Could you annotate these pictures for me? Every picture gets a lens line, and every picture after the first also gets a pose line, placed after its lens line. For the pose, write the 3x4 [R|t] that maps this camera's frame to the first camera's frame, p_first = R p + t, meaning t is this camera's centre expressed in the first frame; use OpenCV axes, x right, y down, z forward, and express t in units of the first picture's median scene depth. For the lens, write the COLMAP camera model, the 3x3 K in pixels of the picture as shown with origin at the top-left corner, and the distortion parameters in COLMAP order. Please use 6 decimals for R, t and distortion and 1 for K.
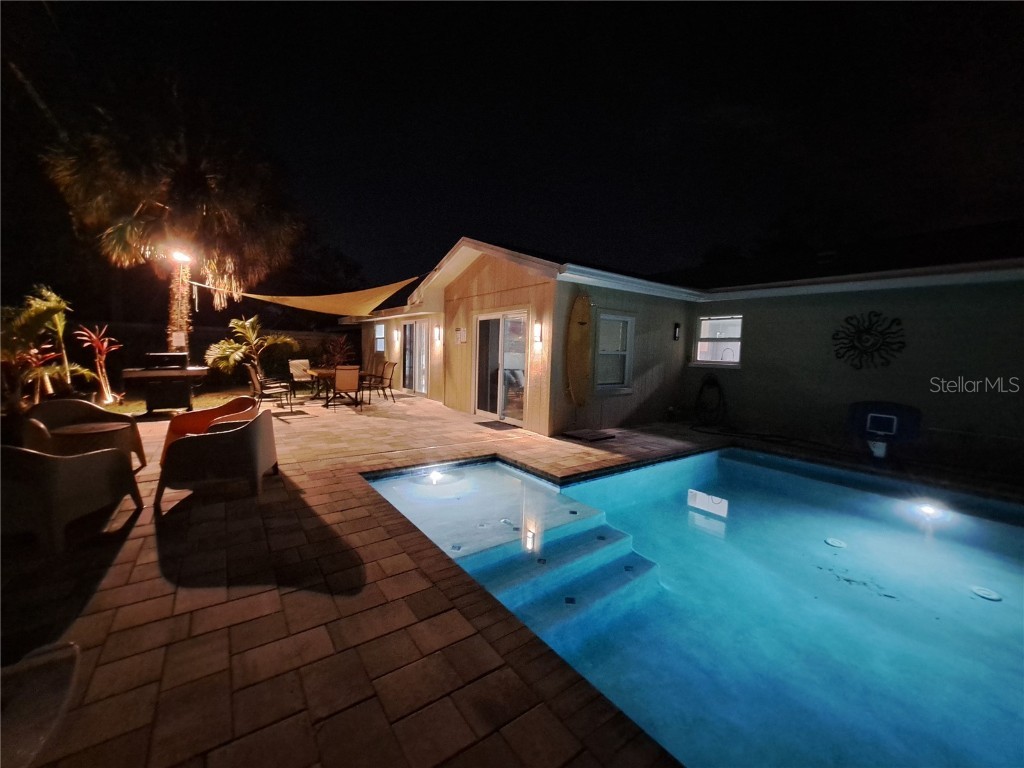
lens RADIAL K [[408.2, 0, 512.0], [0, 408.2, 384.0], [0, 0, 1]] dist [-0.015494, -0.000008]
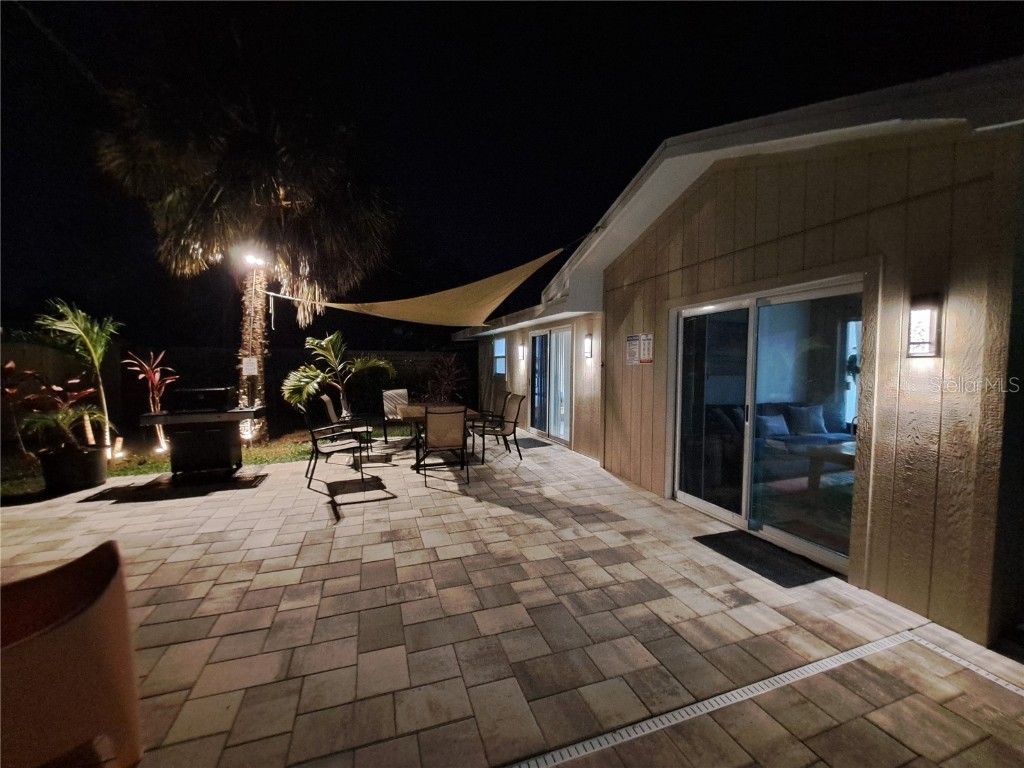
lens RADIAL K [[408.2, 0, 512.0], [0, 408.2, 384.0], [0, 0, 1]] dist [-0.015494, -0.000008]
pose [[0.959382, -0.011143, -0.281889, -0.155541], [0.000601, 0.999298, -0.037457, -0.058386], [0.282109, 0.035767, 0.958715, 0.489080]]
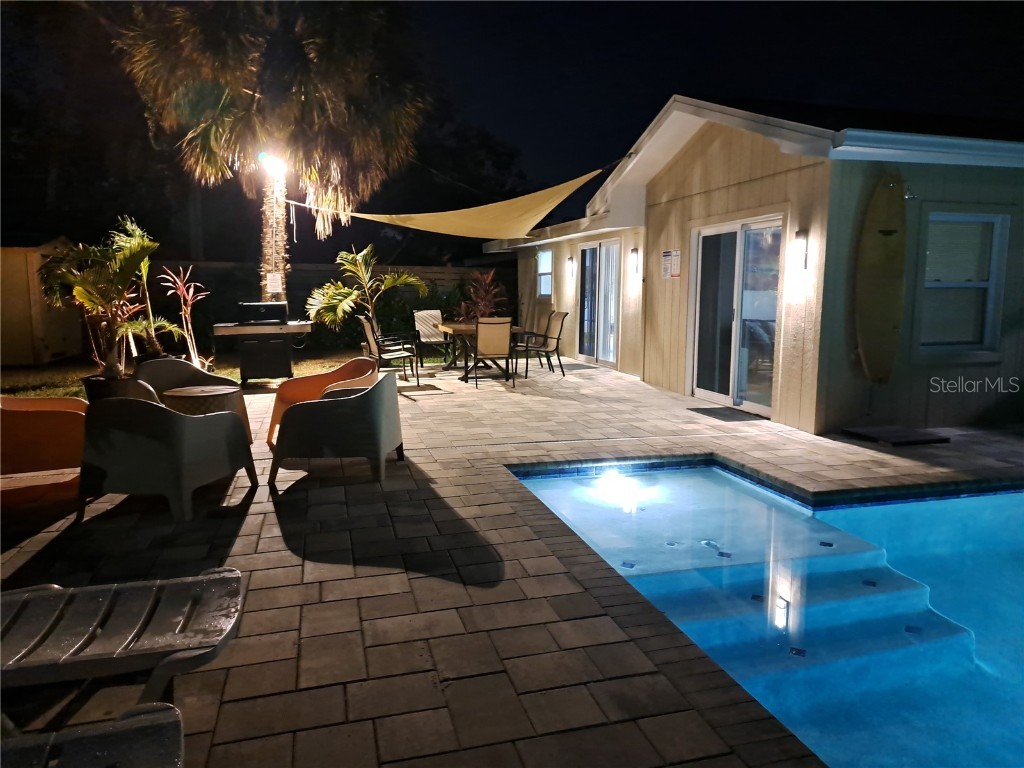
lens RADIAL K [[733.2, 0, 518.7], [0, 733.2, 386.1], [0, 0, 1]] dist [0.102651, -0.147863]
pose [[0.936673, 0.020392, -0.349610, 0.052570], [-0.005035, 0.998984, 0.044781, 0.013649], [0.350168, -0.040185, 0.935825, -0.104677]]
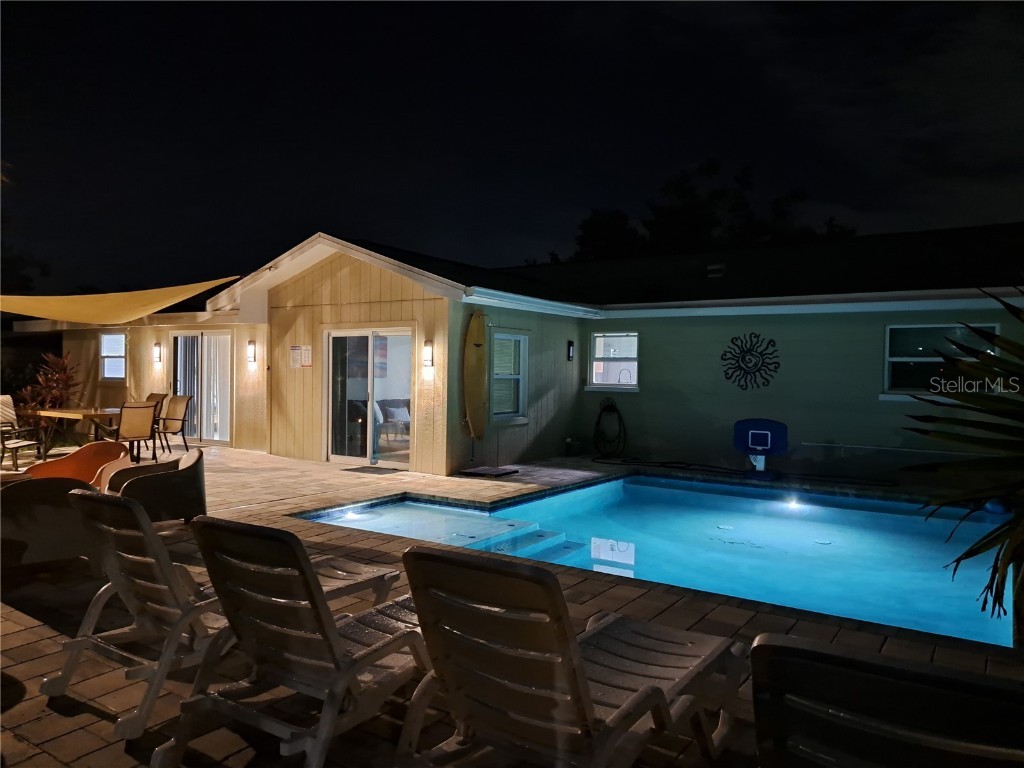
lens RADIAL K [[733.2, 0, 518.7], [0, 733.2, 386.1], [0, 0, 1]] dist [0.102651, -0.147863]
pose [[0.936335, -0.021425, 0.350454, -0.258729], [0.040987, 0.997982, -0.048497, 0.017737], [-0.348708, 0.059774, 0.935324, -0.434517]]
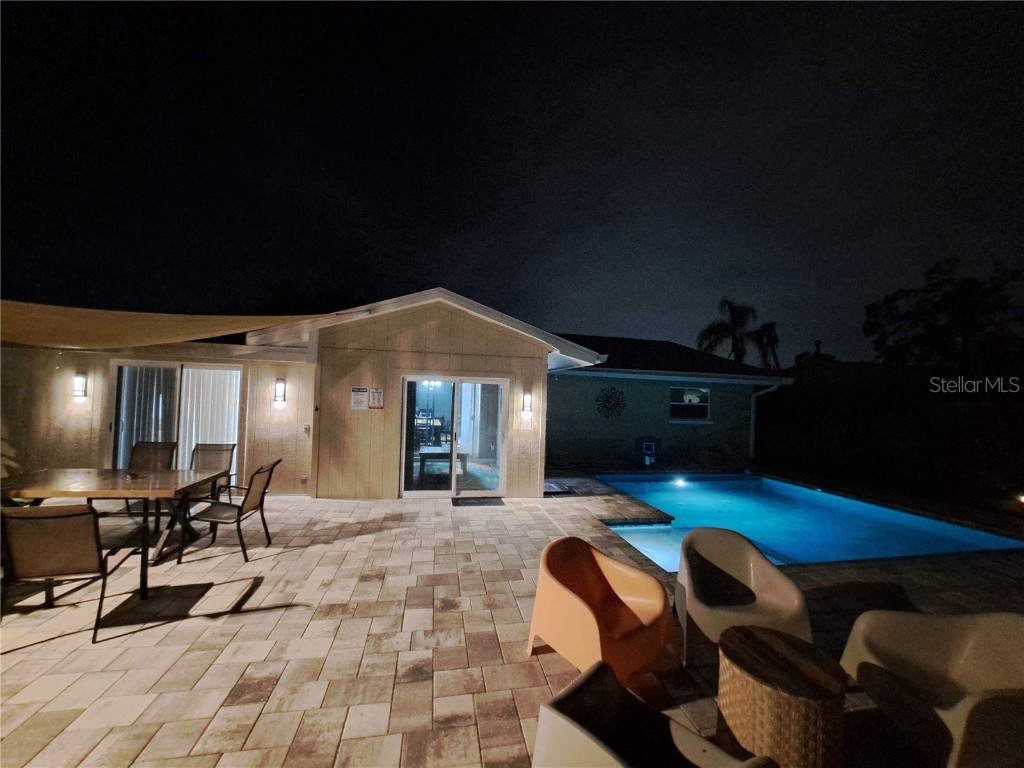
lens RADIAL K [[408.2, 0, 512.0], [0, 408.2, 384.0], [0, 0, 1]] dist [-0.015494, -0.000008]
pose [[0.416658, 0.011879, 0.908986, -0.799252], [0.053869, 0.997835, -0.037733, -0.117203], [-0.907466, 0.064688, 0.415116, 0.508554]]
